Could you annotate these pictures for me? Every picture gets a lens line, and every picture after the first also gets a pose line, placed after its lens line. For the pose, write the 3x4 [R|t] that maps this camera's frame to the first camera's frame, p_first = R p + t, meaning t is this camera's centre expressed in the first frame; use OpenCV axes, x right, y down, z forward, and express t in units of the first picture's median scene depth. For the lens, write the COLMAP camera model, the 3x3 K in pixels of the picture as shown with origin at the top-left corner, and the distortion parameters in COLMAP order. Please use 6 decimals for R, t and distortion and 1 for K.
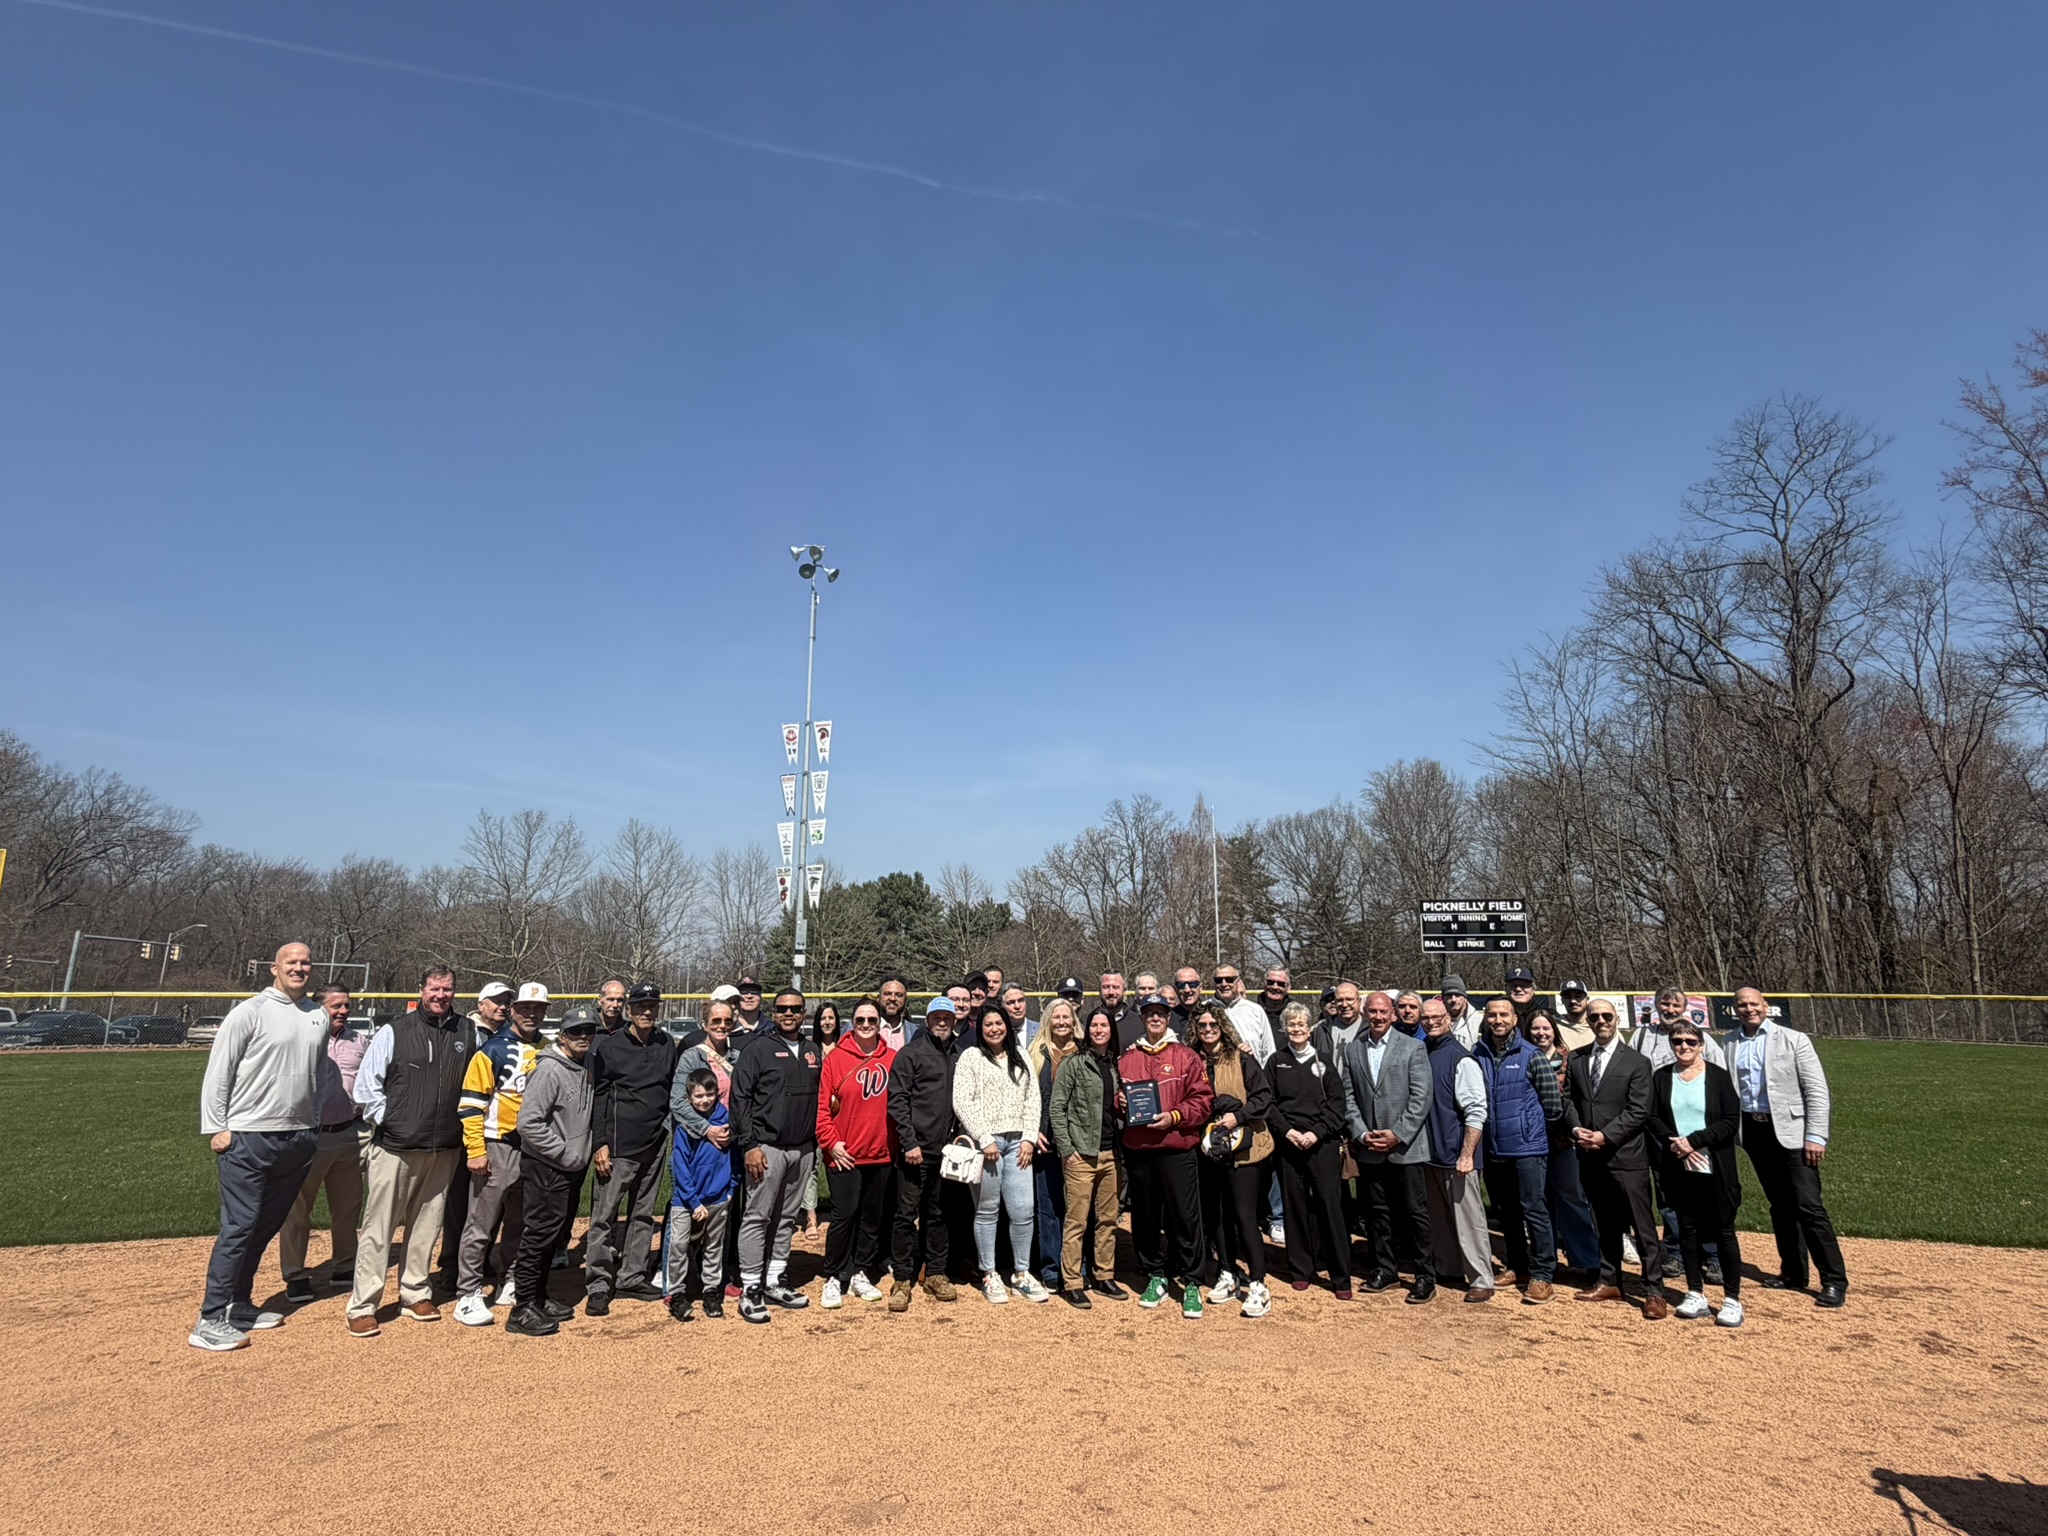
lens RADIAL K [[1119.5, 0, 1022.6], [0, 1119.5, 757.9], [0, 0, 1]] dist [0.002320, 0.000194]
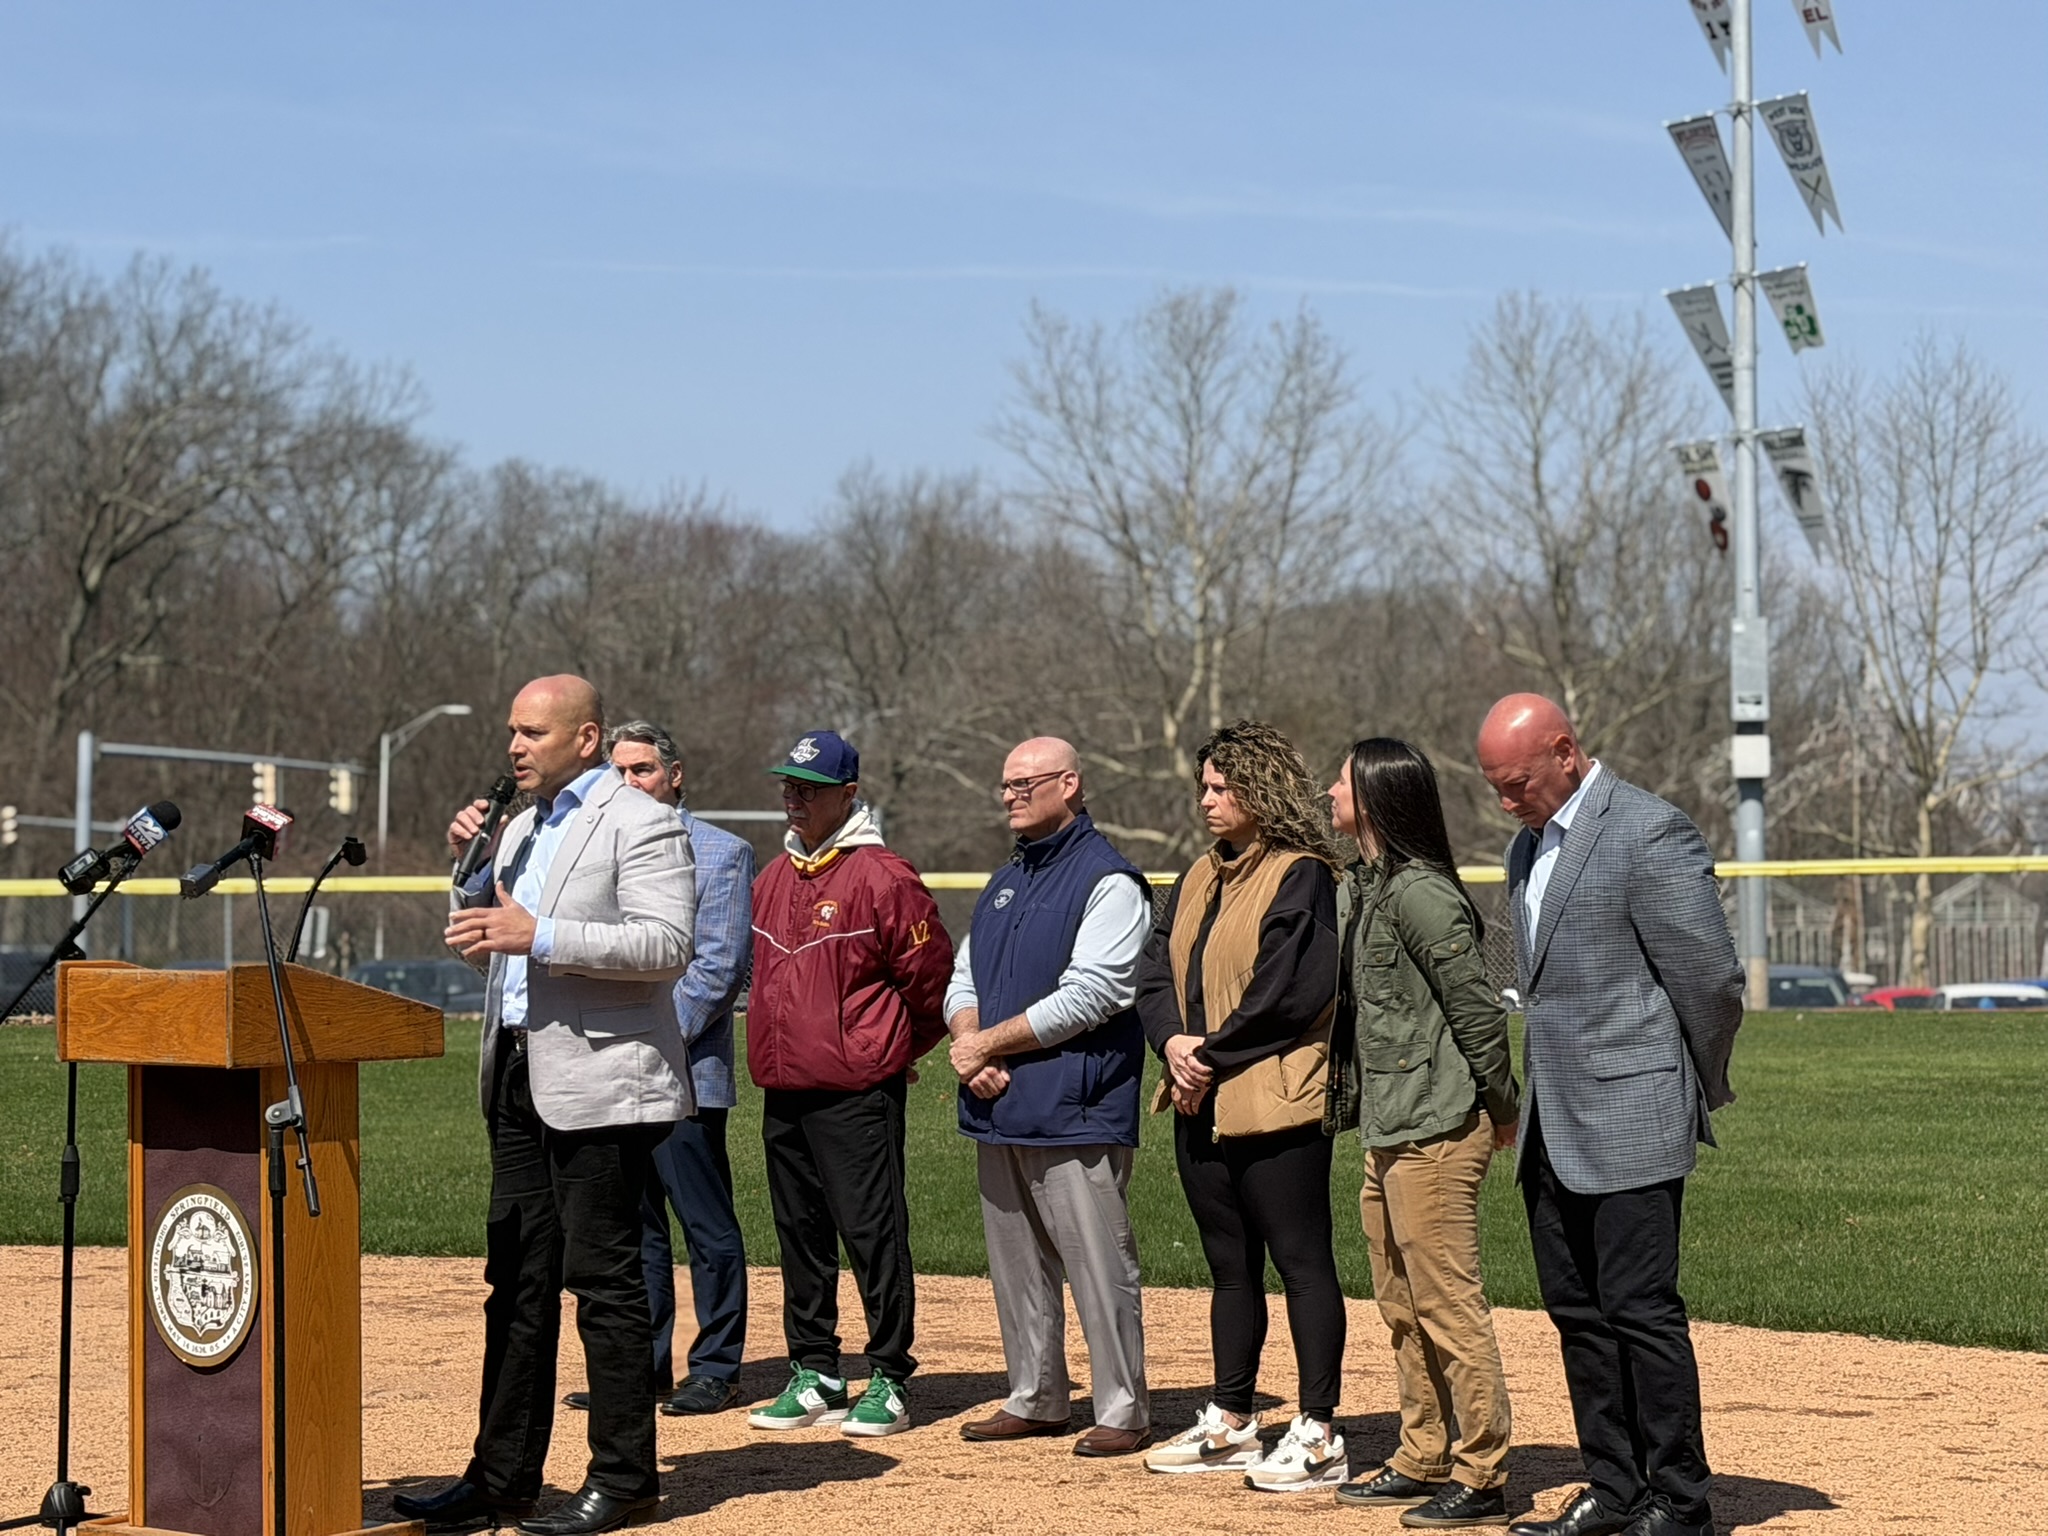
lens RADIAL K [[4461.7, 0, 1029.9], [0, 4461.7, 775.8], [0, 0, 1]] dist [0.162820, 0.000000]
pose [[0.859578, -0.023998, -0.510441, 0.112032], [0.113559, 0.982890, 0.145023, -0.002842], [0.498227, -0.182624, 0.847595, -0.042358]]
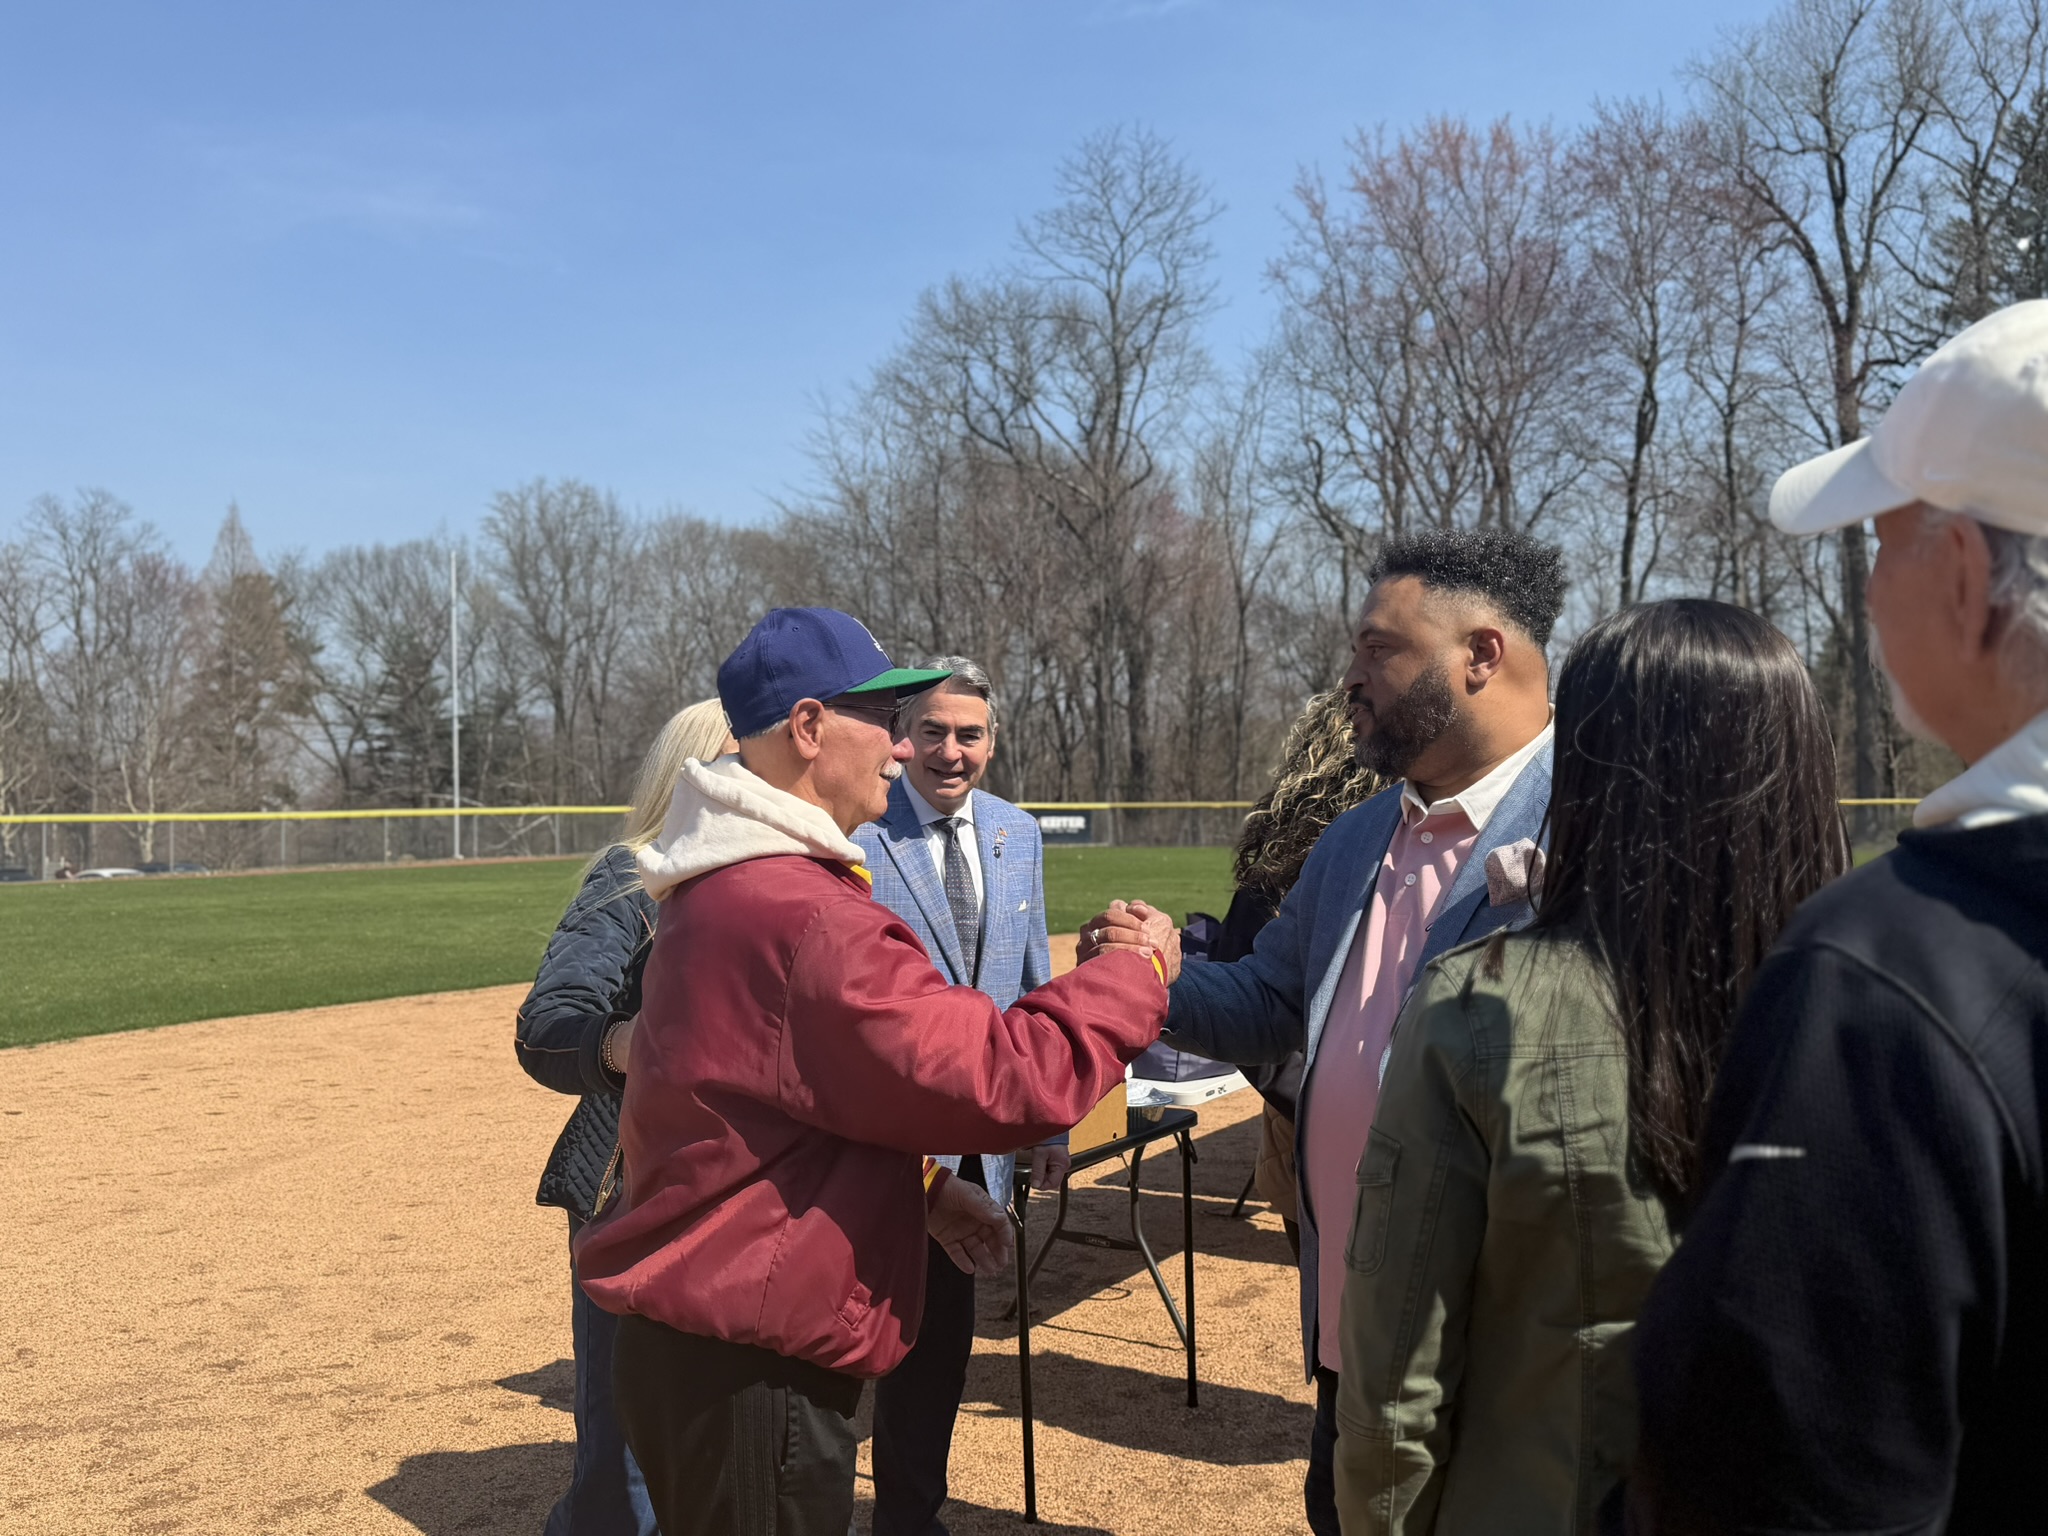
lens RADIAL K [[1775.2, 0, 988.3], [0, 1775.2, 789.7], [0, 0, 1]] dist [0.117144, -0.028049]
pose [[0.804848, -0.011461, 0.593370, -0.144769], [-0.101212, 0.982516, 0.156262, -0.015735], [-0.584787, -0.185824, 0.789617, -0.074962]]
